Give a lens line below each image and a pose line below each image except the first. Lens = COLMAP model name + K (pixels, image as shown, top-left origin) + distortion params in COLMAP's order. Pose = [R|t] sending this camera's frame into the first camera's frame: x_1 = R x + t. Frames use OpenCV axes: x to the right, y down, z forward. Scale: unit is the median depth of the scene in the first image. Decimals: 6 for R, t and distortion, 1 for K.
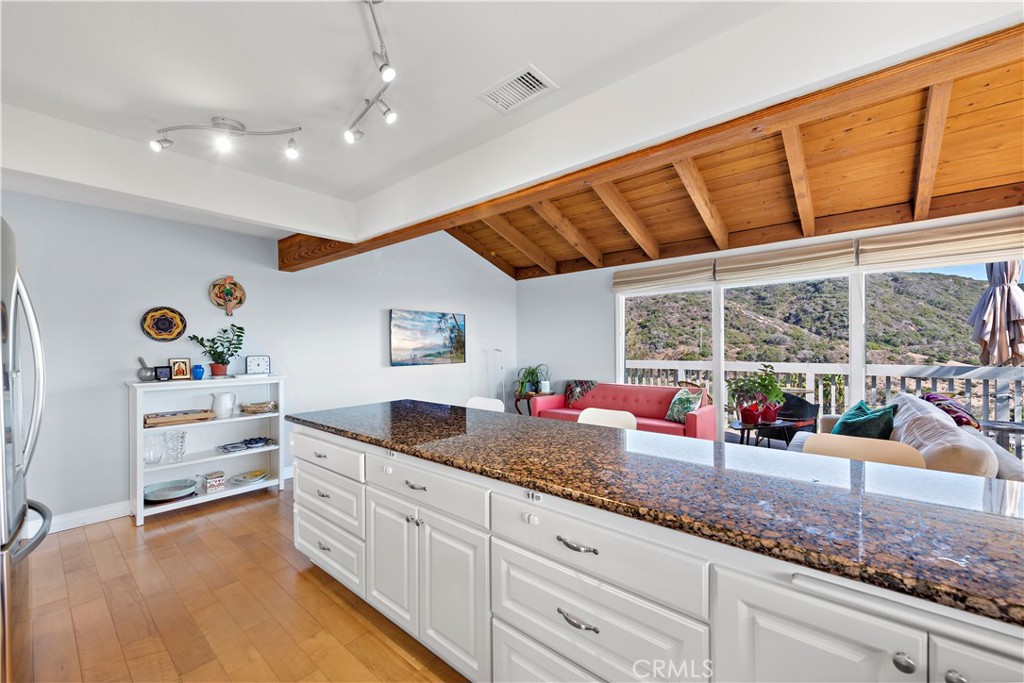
lens RADIAL K [[404.5, 0, 525.0], [0, 404.5, 343.9], [0, 0, 1]] dist [0.009303, -0.001178]
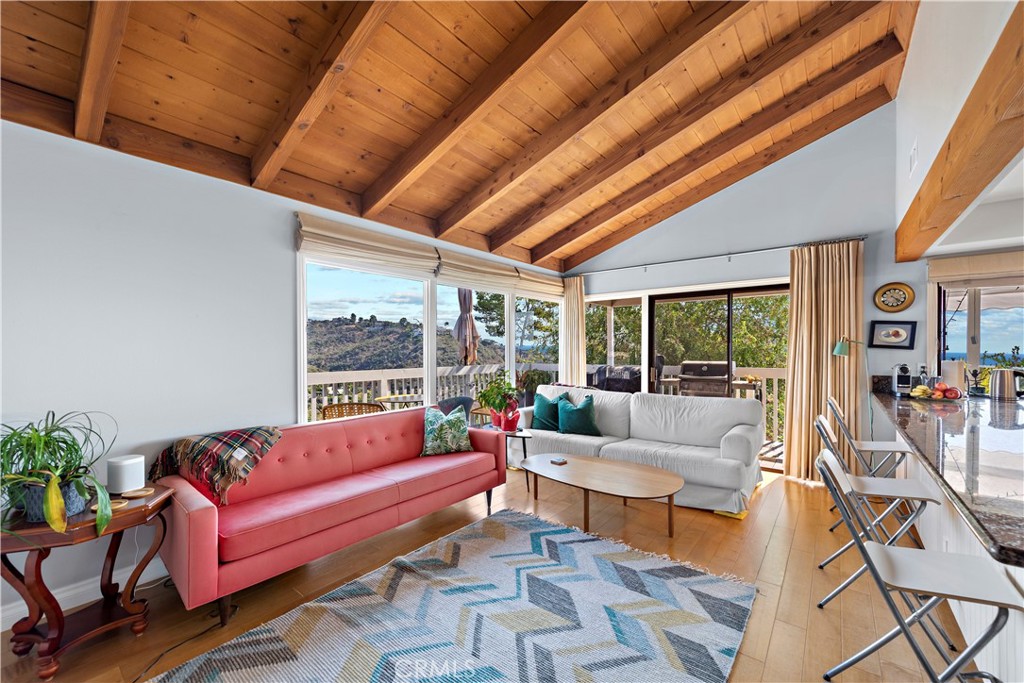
lens RADIAL K [[404.5, 0, 512.2], [0, 404.5, 351.4], [0, 0, 1]] dist [0.009303, -0.001178]
pose [[-0.023804, 0.000253, 0.999717, -0.328851], [-0.001000, 0.999999, -0.000277, 0.004105], [-0.999716, -0.001006, -0.023804, 0.779567]]
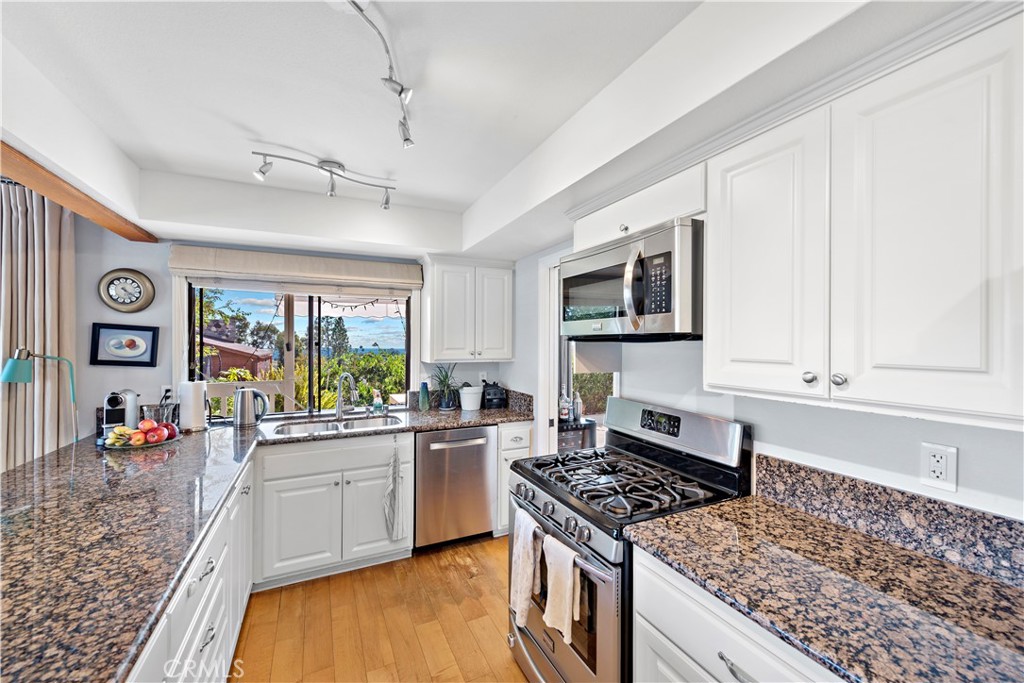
lens RADIAL K [[404.5, 0, 513.0], [0, 404.5, 342.8], [0, 0, 1]] dist [0.009303, -0.001178]
pose [[-0.910031, 0.003327, 0.414526, -0.250768], [0.001932, 0.999991, -0.003784, -0.025615], [-0.414535, -0.002642, -0.910030, 0.355711]]
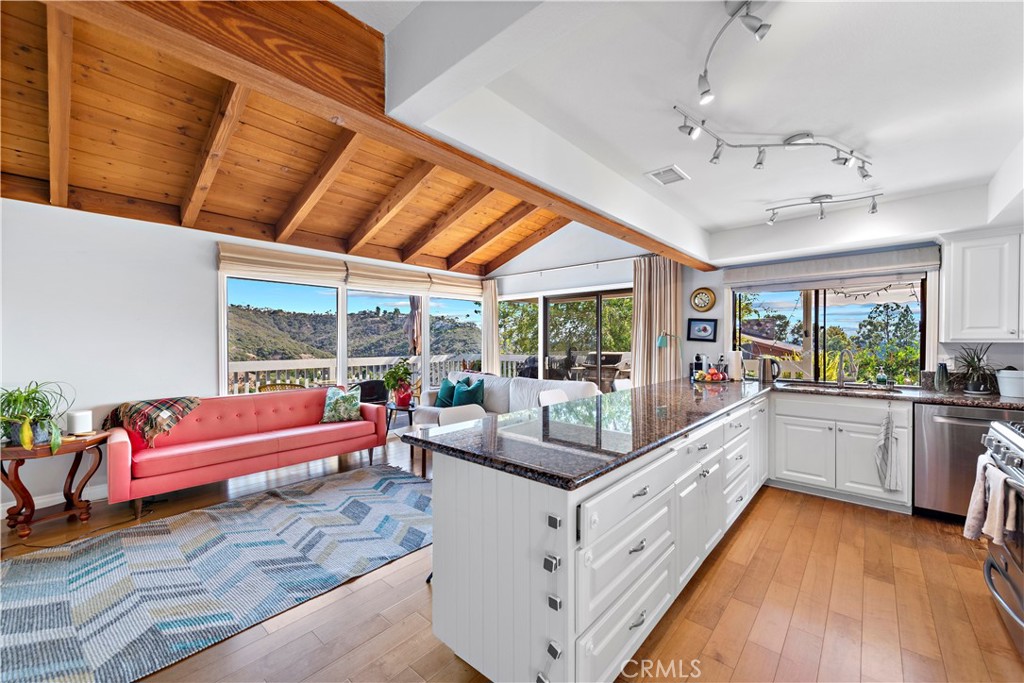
lens RADIAL K [[404.5, 0, 513.1], [0, 404.5, 344.4], [0, 0, 1]] dist [0.009303, -0.001178]
pose [[0.031912, -0.001995, 0.999489, -0.512106], [-0.001119, 0.999997, 0.002032, 0.003715], [-0.999490, -0.001183, 0.031910, 0.482587]]
